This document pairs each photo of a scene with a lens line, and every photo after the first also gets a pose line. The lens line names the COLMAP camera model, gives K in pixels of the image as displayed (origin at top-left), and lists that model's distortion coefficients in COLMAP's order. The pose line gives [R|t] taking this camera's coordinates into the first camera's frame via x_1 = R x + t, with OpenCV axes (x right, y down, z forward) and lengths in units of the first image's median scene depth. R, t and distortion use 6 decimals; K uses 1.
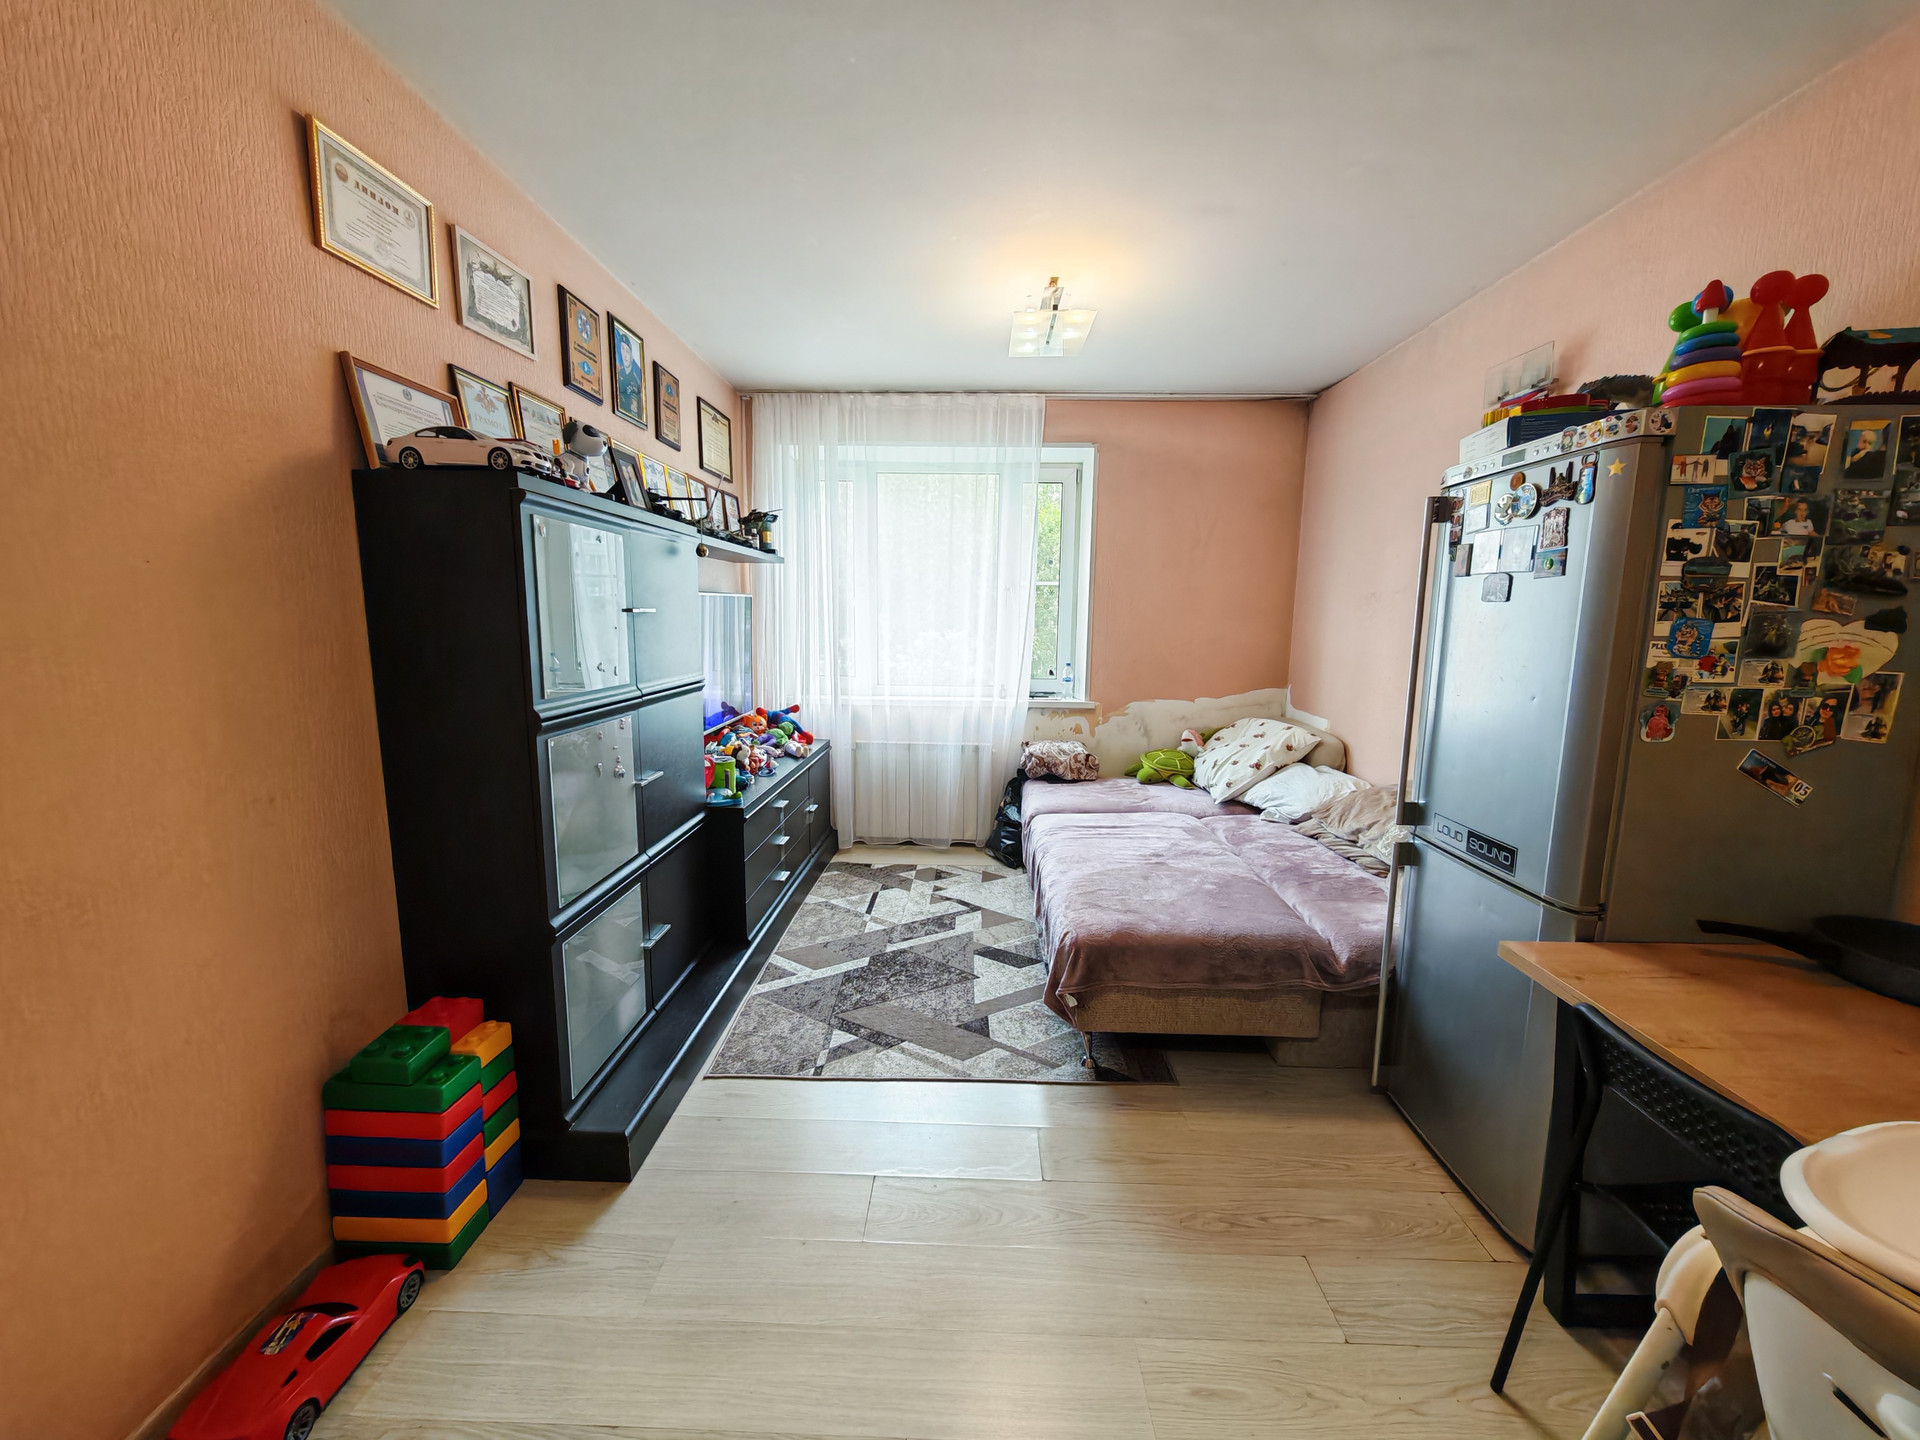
lens RADIAL K [[727.9, 0, 958.6], [0, 727.9, 725.0], [0, 0, 1]] dist [-0.001813, -0.000255]
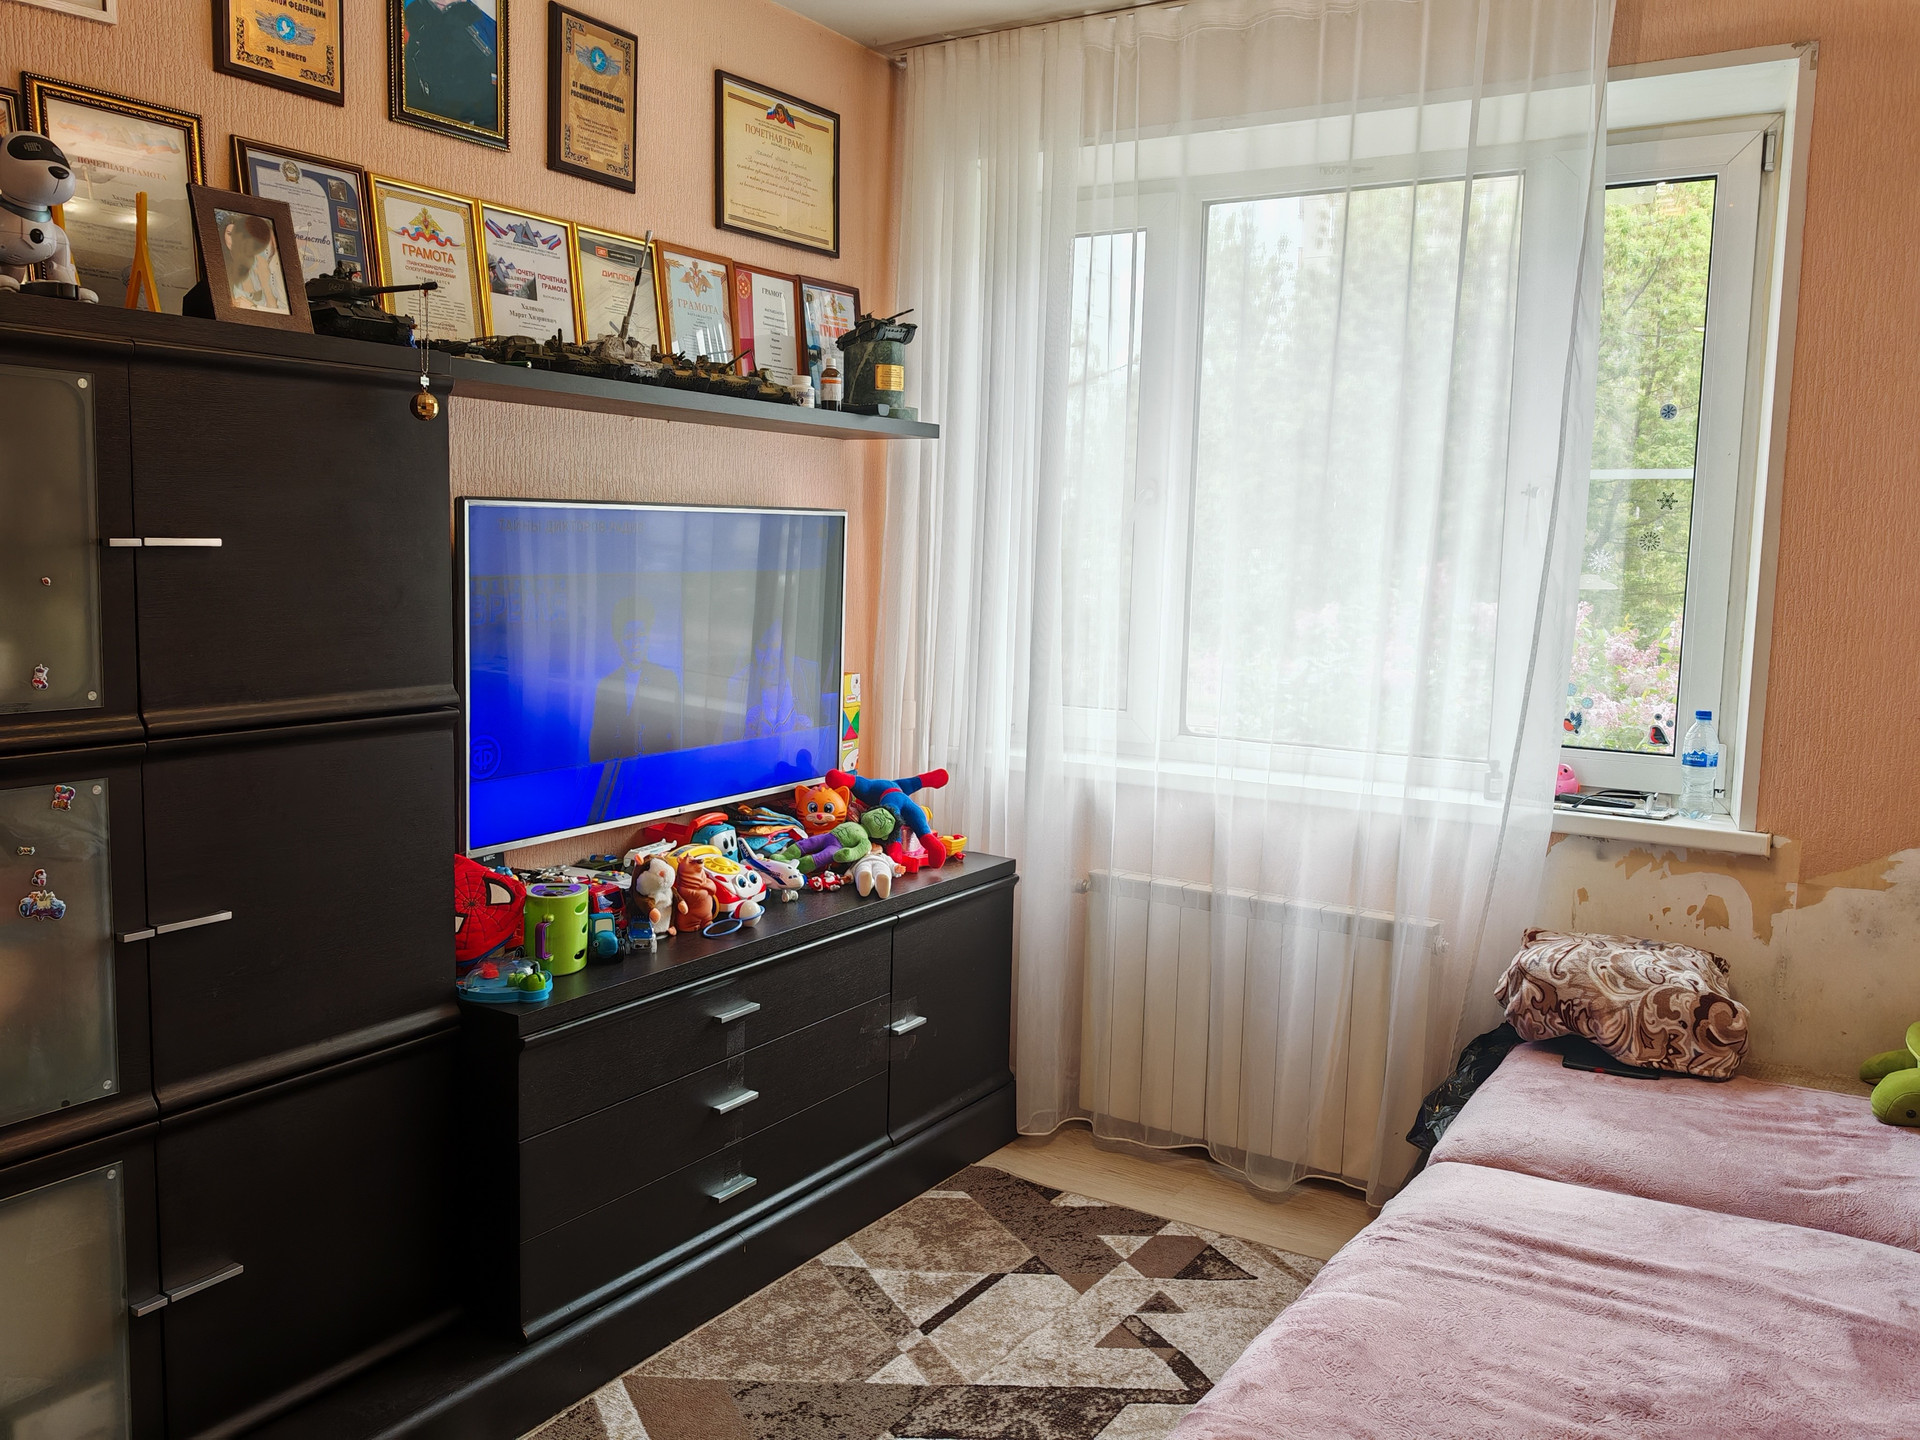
lens RADIAL K [[1565.5, 0, 960.0], [0, 1565.5, 720.0], [0, 0, 1]] dist [0.008264, -0.005852]
pose [[0.859564, 0.064600, -0.506928, 0.304401], [-0.088631, 0.995790, -0.023388, -0.046156], [0.503283, 0.065033, 0.861671, 0.288374]]
